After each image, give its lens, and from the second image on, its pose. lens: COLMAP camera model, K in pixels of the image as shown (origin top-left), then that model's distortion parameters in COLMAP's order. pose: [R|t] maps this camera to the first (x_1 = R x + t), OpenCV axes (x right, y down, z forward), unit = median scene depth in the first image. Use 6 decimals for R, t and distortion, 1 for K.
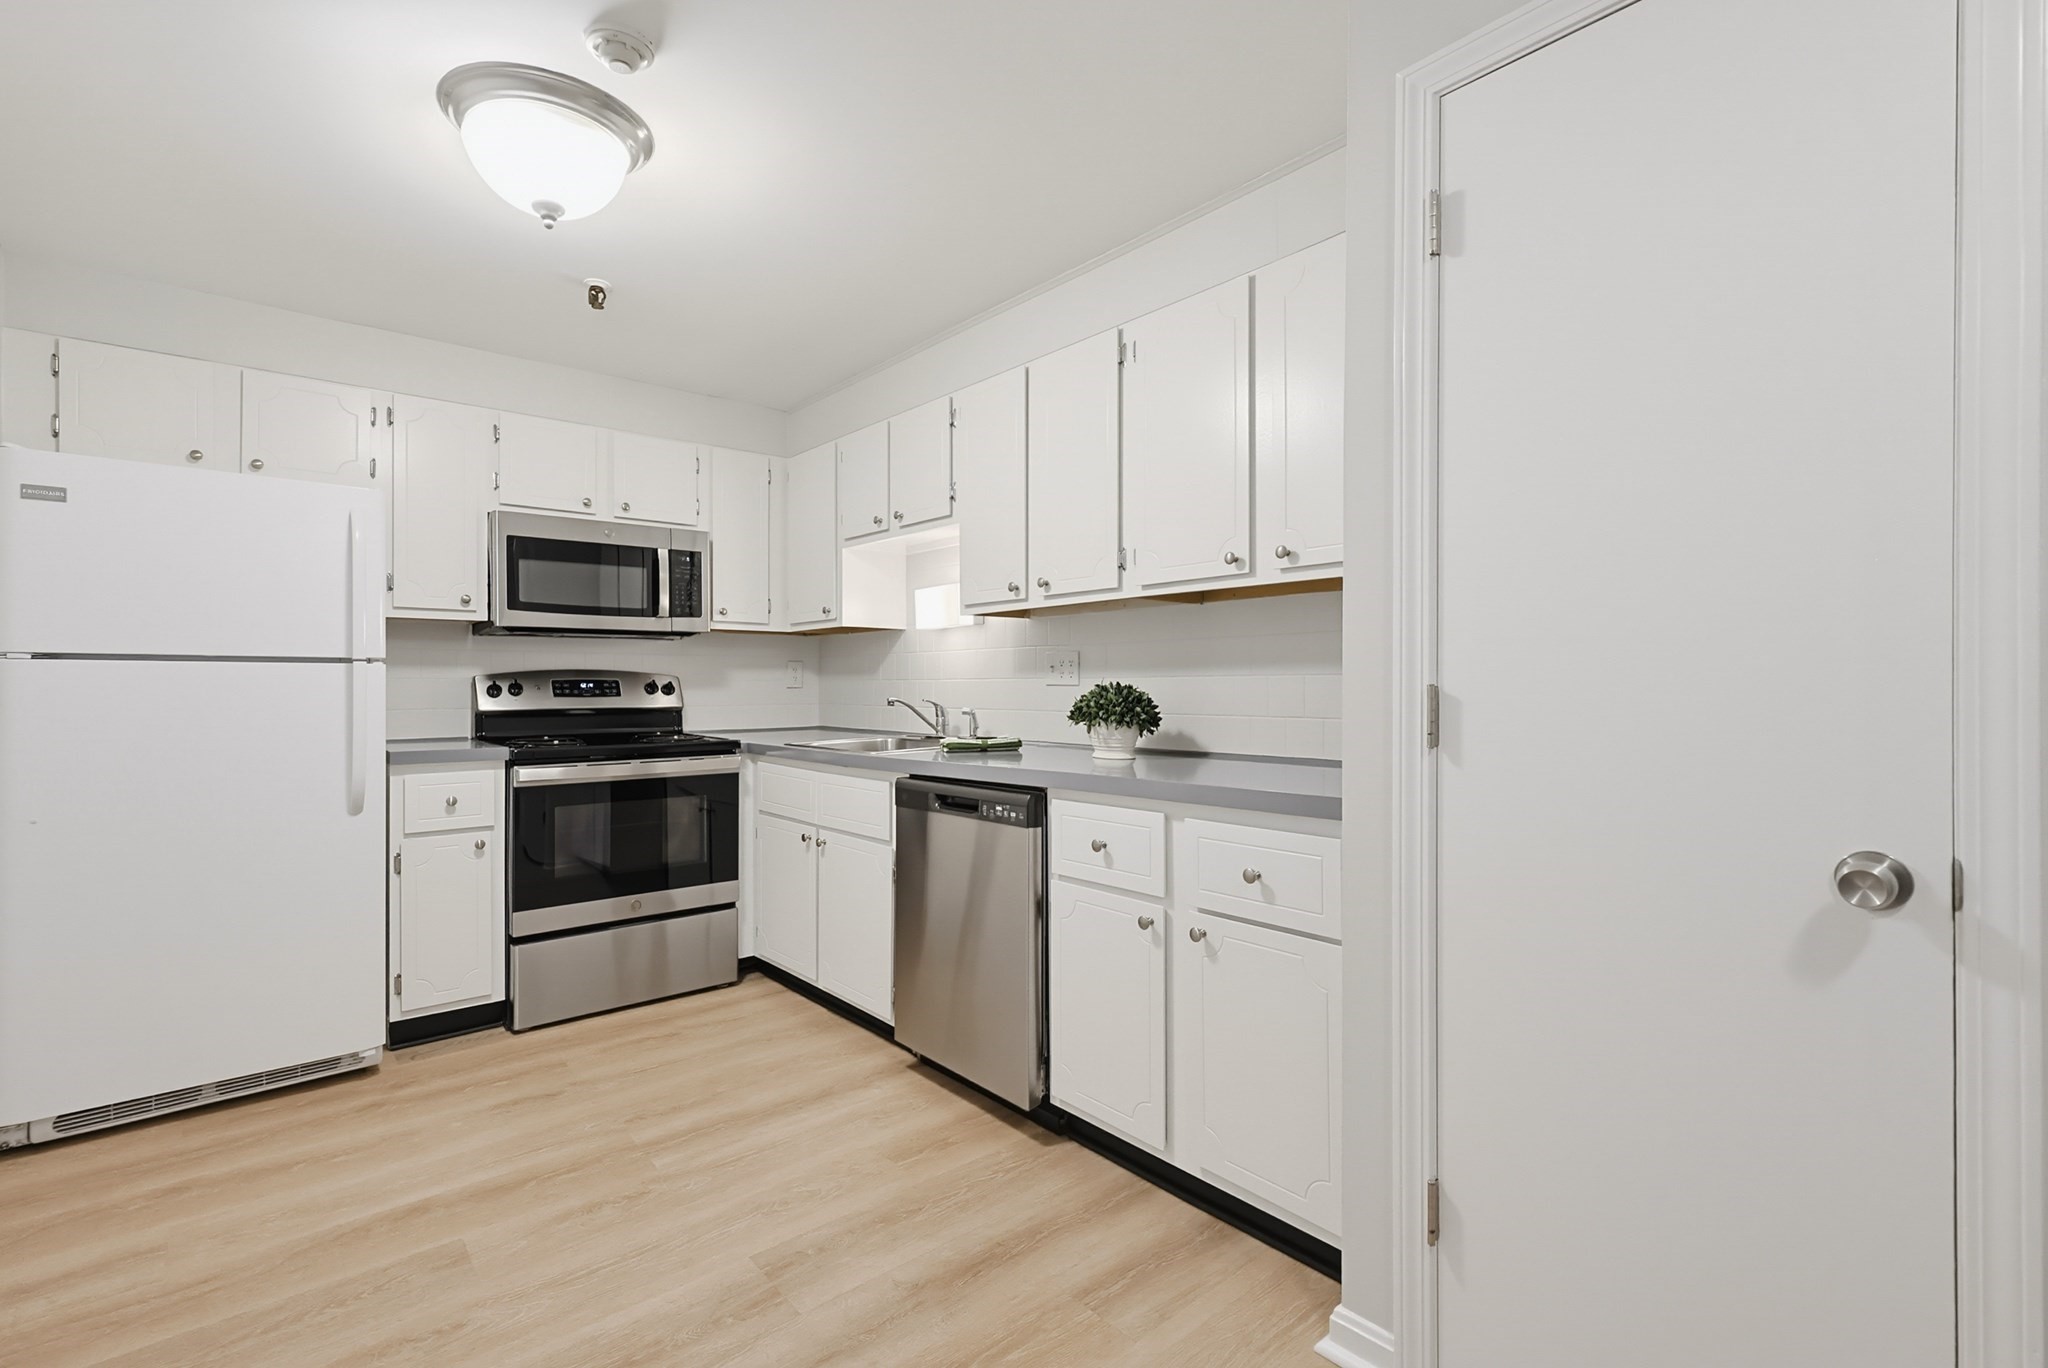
lens RADIAL K [[921.3, 0, 1024.9], [0, 921.3, 680.3], [0, 0, 1]] dist [0.001053, 0.000046]
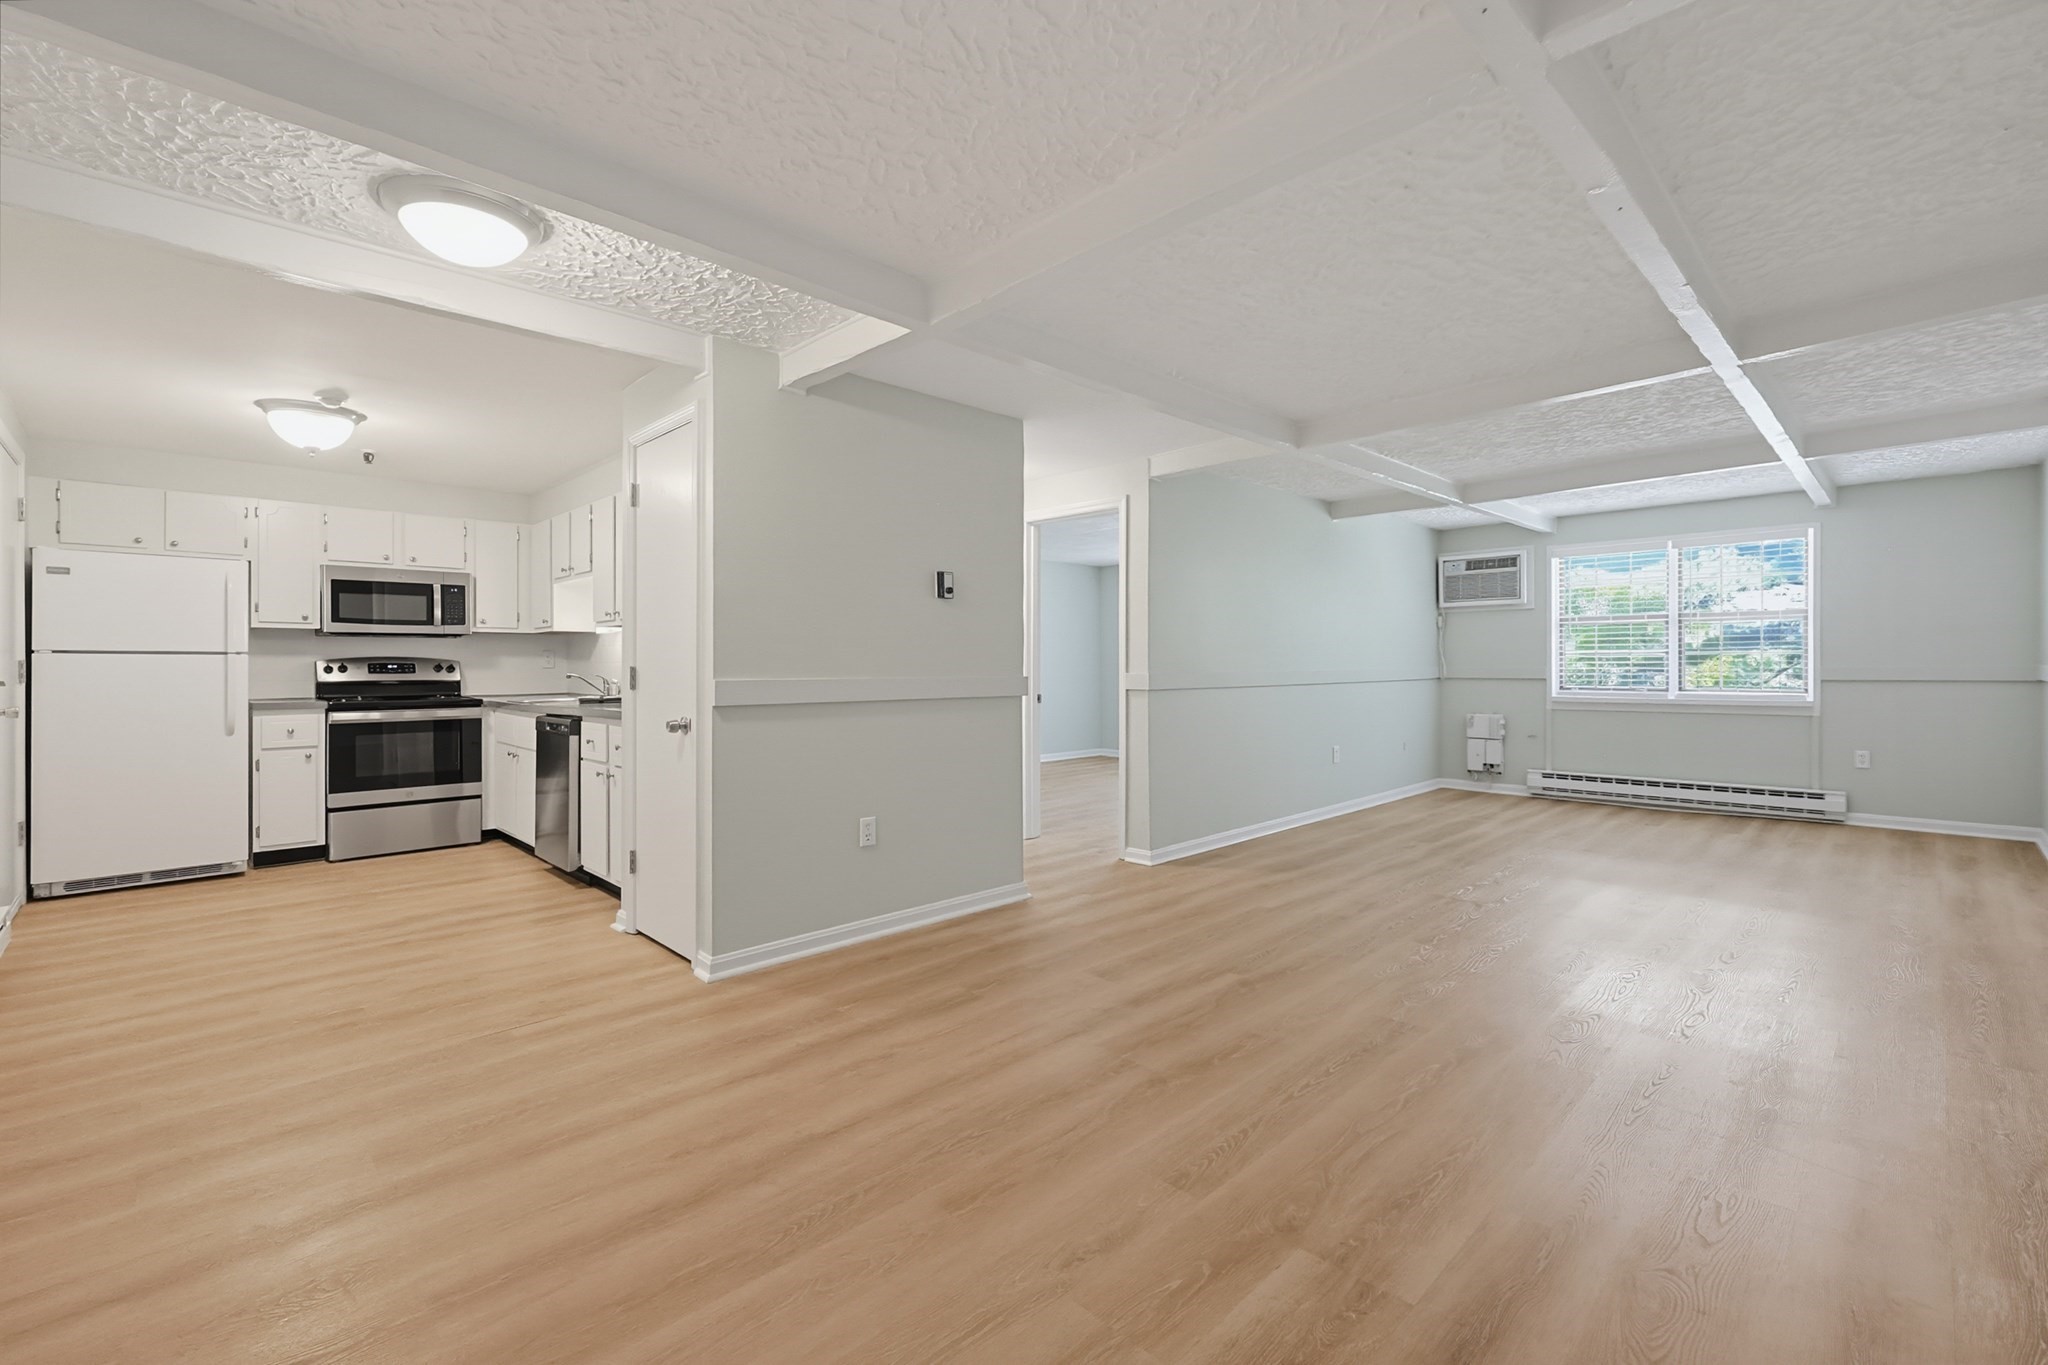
lens RADIAL K [[882.5, 0, 1037.6], [0, 882.5, 662.8], [0, 0, 1]] dist [0.001121, 0.000241]
pose [[0.997818, 0.000157, 0.066024, 0.734872], [-0.000217, 1.000000, 0.000896, -0.003641], [-0.066024, -0.000908, 0.997818, -0.834027]]
